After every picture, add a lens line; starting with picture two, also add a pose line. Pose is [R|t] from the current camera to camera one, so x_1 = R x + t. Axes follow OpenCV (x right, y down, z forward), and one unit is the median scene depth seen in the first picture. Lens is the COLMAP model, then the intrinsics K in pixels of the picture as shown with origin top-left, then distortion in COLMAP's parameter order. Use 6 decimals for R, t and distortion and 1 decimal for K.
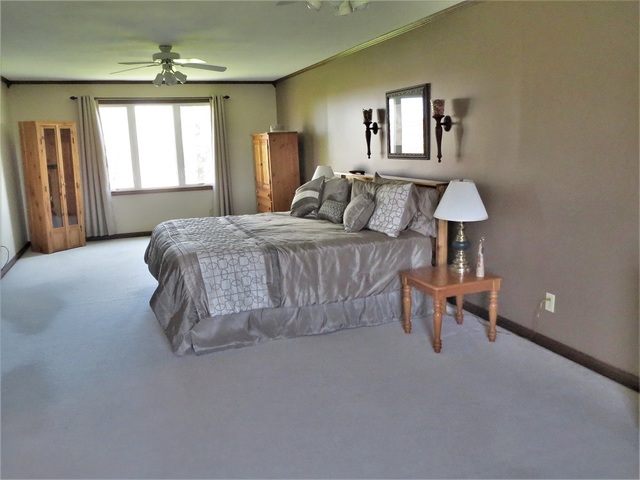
lens RADIAL K [[528.2, 0, 310.1], [0, 528.2, 239.1], [0, 0, 1]] dist [-0.029730, 0.003498]
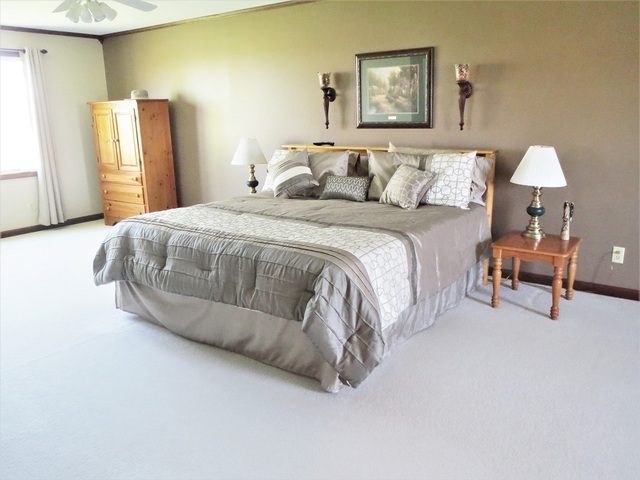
lens RADIAL K [[528.2, 0, 310.1], [0, 528.2, 239.1], [0, 0, 1]] dist [-0.029730, 0.003498]
pose [[0.833056, -0.112579, 0.541612, -0.495040], [0.093144, 0.993640, 0.063272, -0.031326], [-0.545290, -0.002262, 0.838244, 0.314522]]
